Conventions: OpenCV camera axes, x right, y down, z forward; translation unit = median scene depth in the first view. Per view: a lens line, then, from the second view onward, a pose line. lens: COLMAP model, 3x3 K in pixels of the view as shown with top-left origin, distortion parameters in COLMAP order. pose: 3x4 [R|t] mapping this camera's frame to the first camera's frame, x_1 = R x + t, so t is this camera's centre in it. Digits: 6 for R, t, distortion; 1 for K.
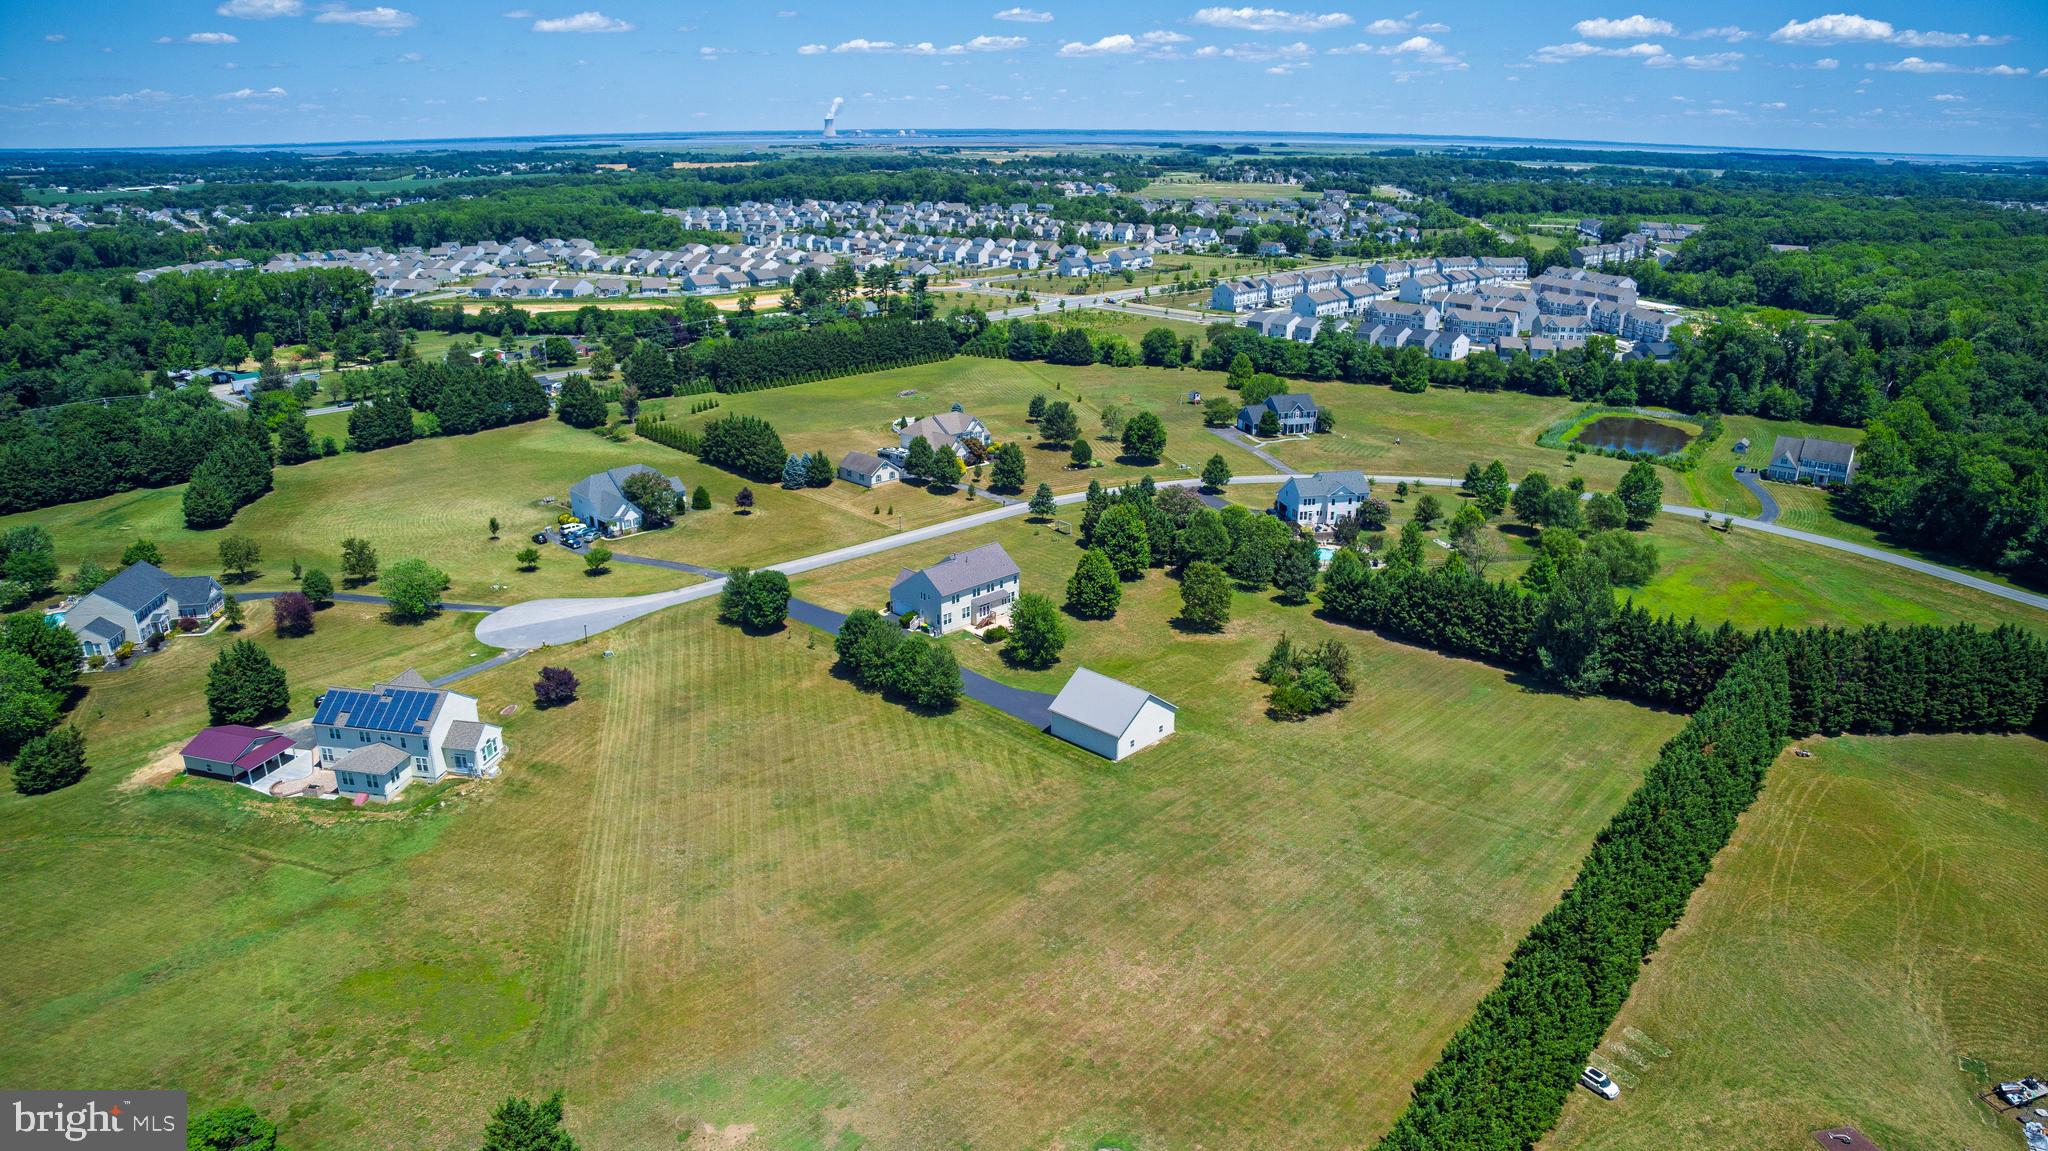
lens RADIAL K [[1289.1, 0, 1024.0], [0, 1289.1, 575.5], [0, 0, 1]] dist [-0.068131, 0.003791]
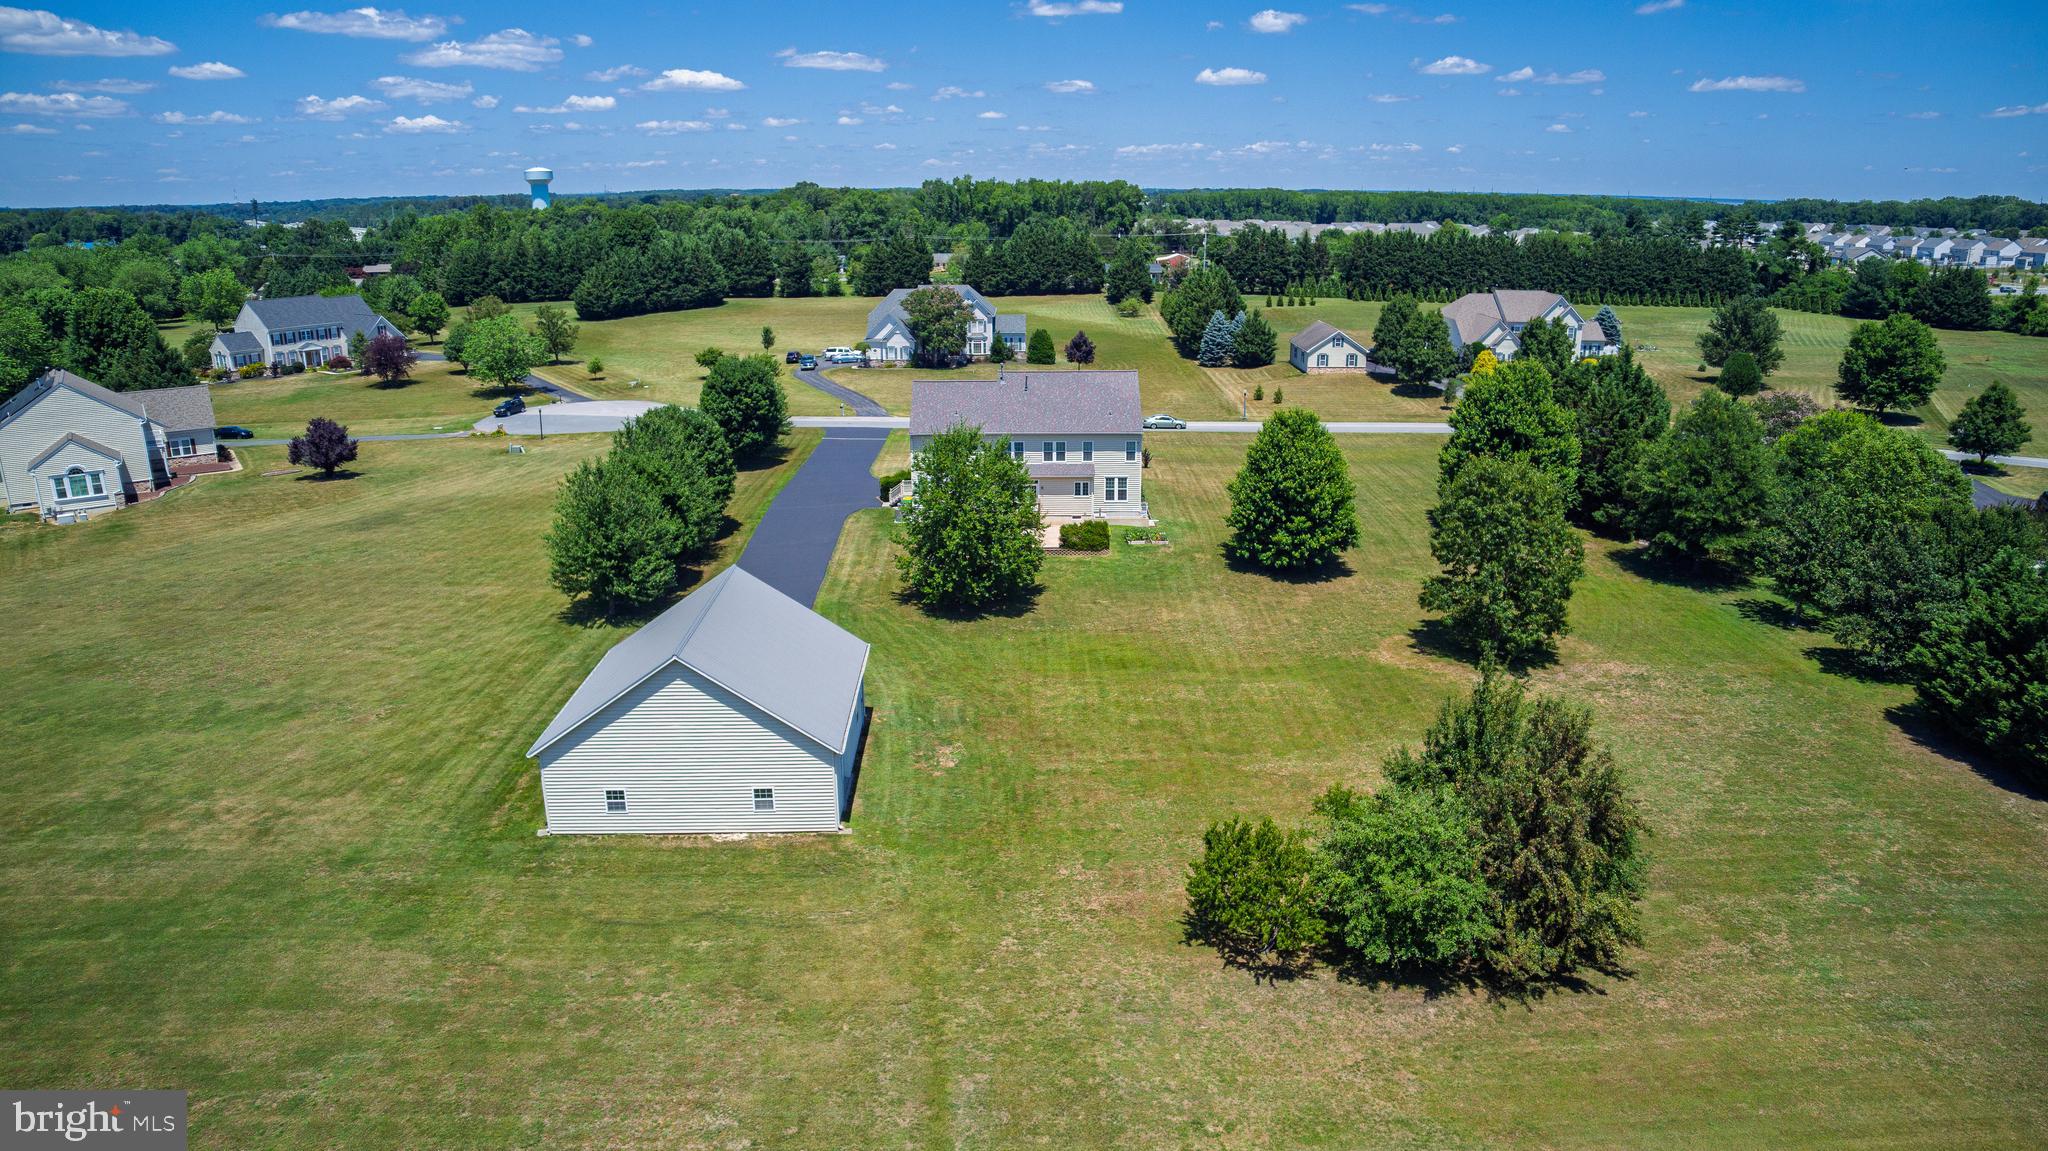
lens RADIAL K [[1304.2, 0, 1040.7], [0, 1304.2, 566.1], [0, 0, 1]] dist [-0.113467, 0.036031]
pose [[0.723371, 0.193263, -0.662860, 0.250901], [-0.226424, 0.973338, 0.036693, 0.029452], [0.652278, 0.123545, 0.747844, 0.591765]]
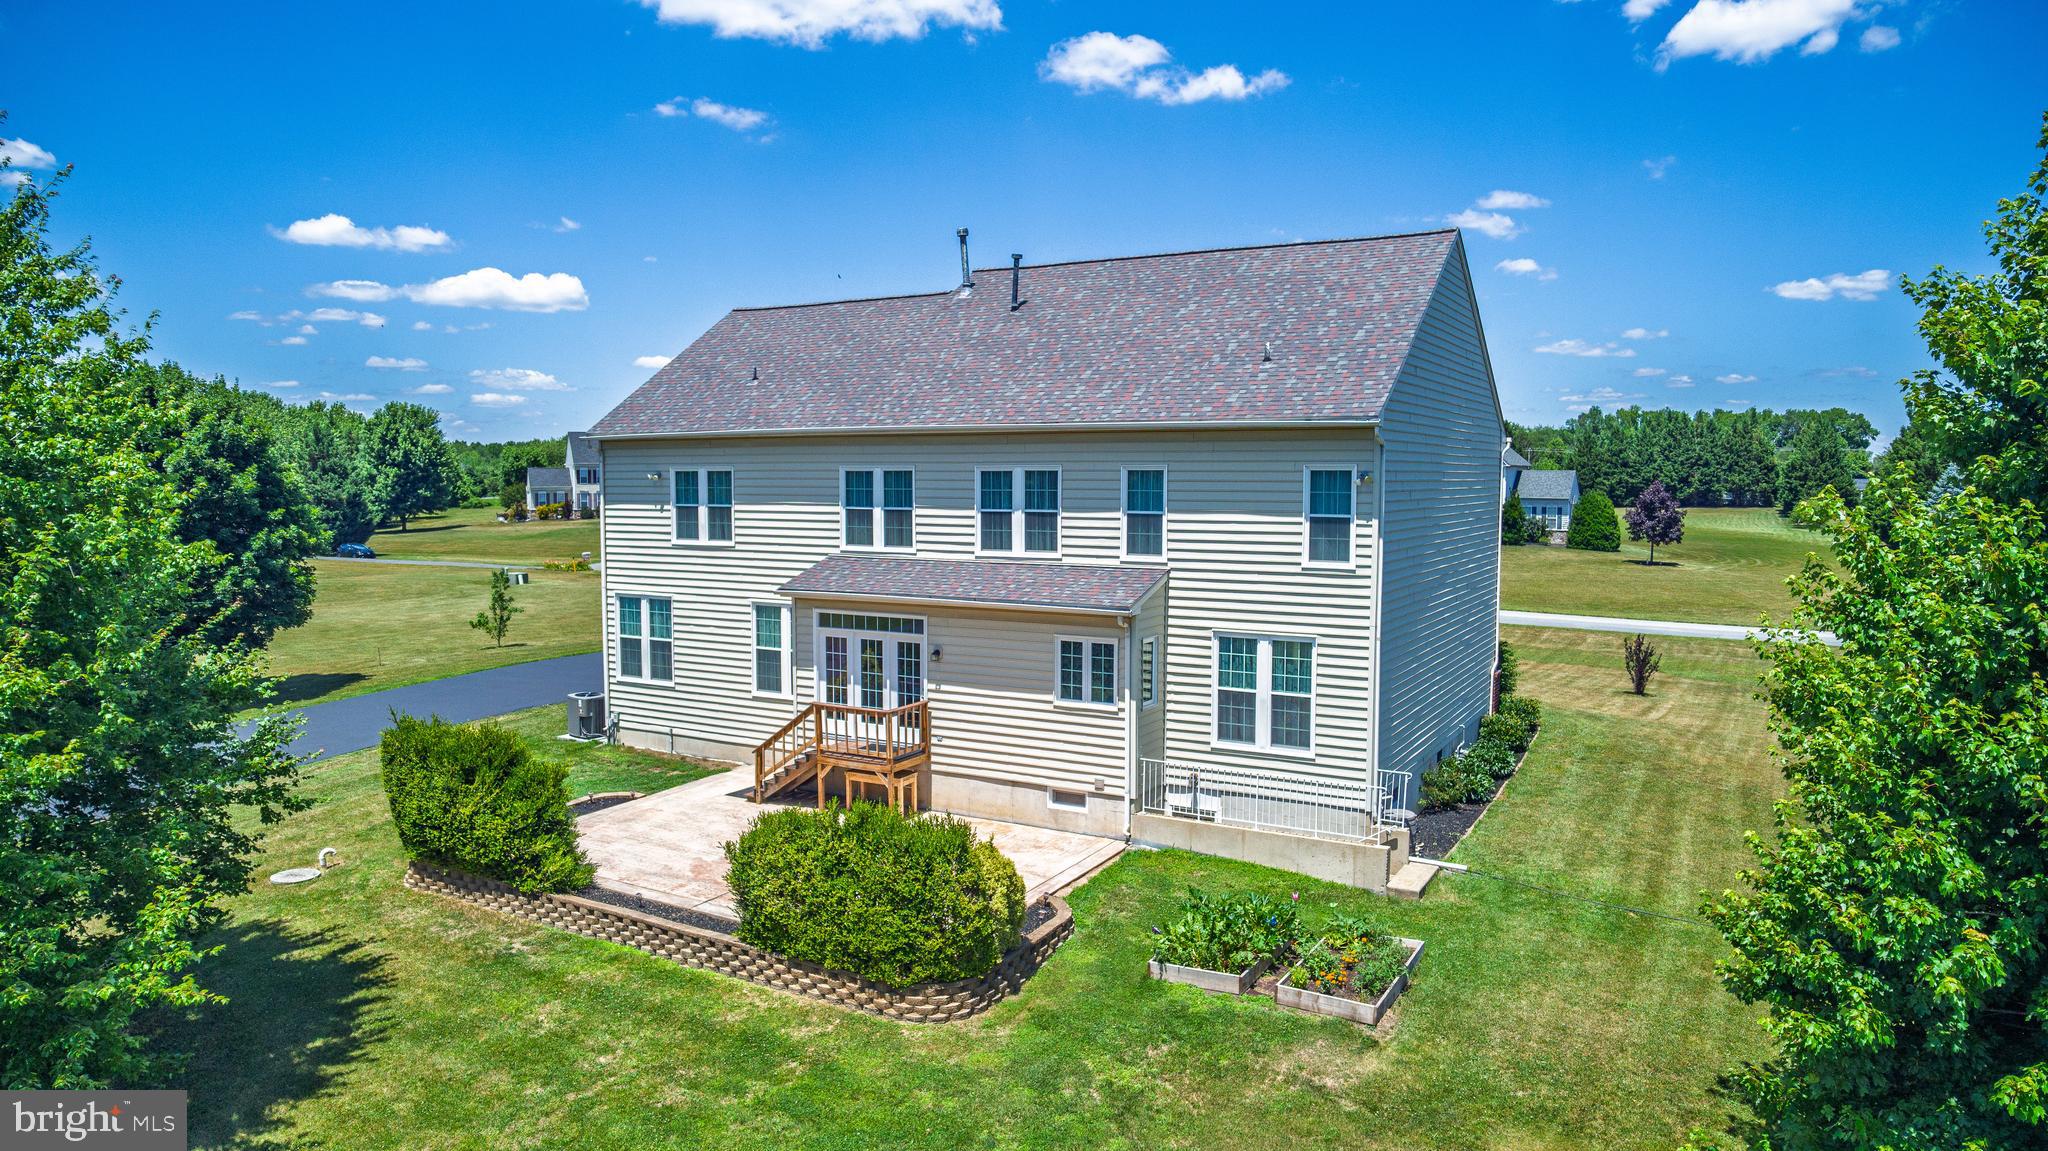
lens RADIAL K [[1281.3, 0, 1039.5], [0, 1281.3, 581.3], [0, 0, 1]] dist [0.000215, -0.154273]
pose [[0.279068, 0.080475, -0.956893, 0.070355], [-0.318777, 0.947737, -0.013263, 0.014421], [0.905816, 0.308737, 0.290136, 0.869920]]
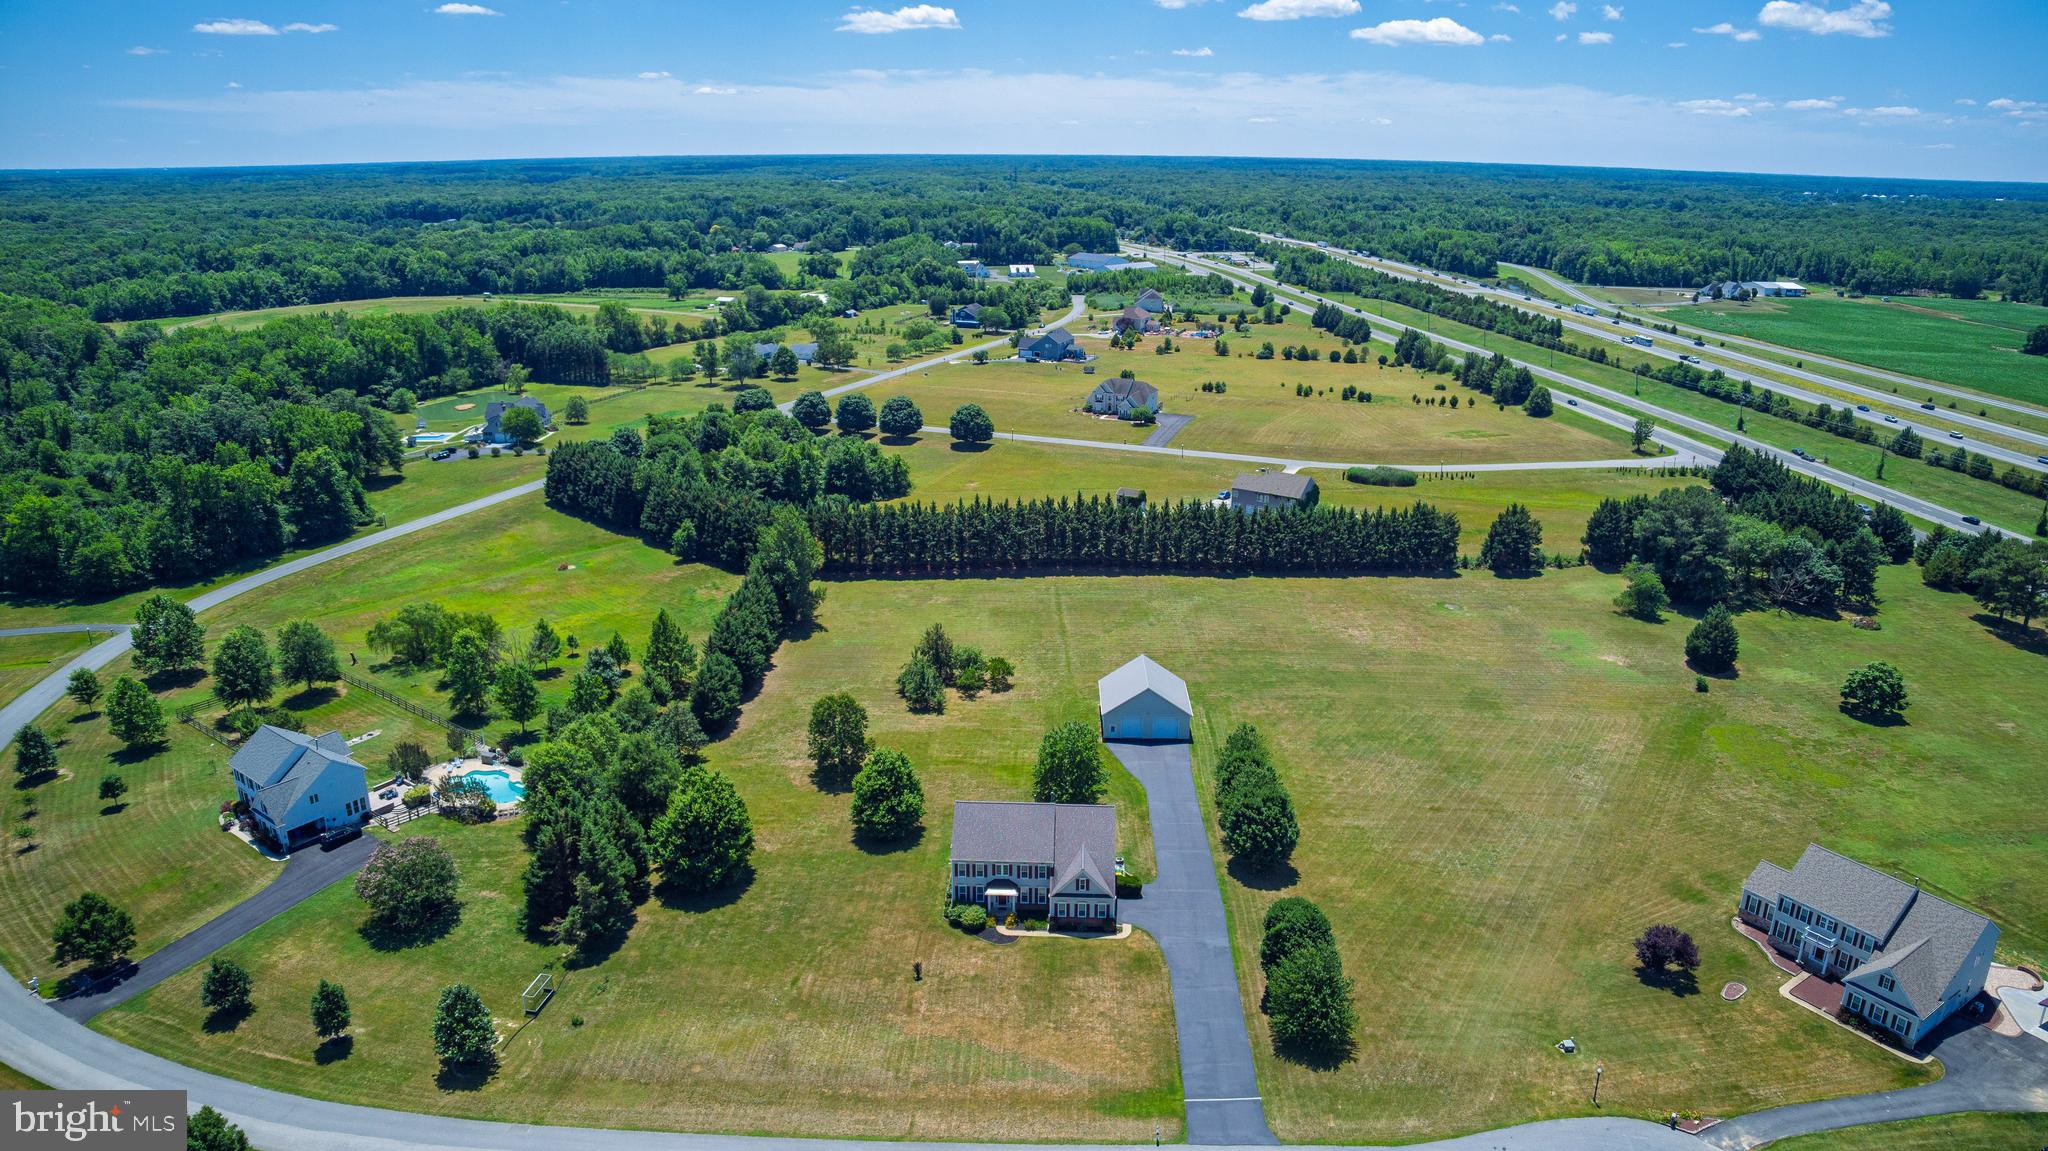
lens RADIAL K [[1304.2, 0, 1040.7], [0, 1304.2, 566.1], [0, 0, 1]] dist [-0.113467, 0.036031]
pose [[-0.693487, -0.226025, 0.684097, -0.394834], [0.234019, 0.827364, 0.510592, -0.400645], [-0.681403, 0.514181, -0.520872, 1.132767]]
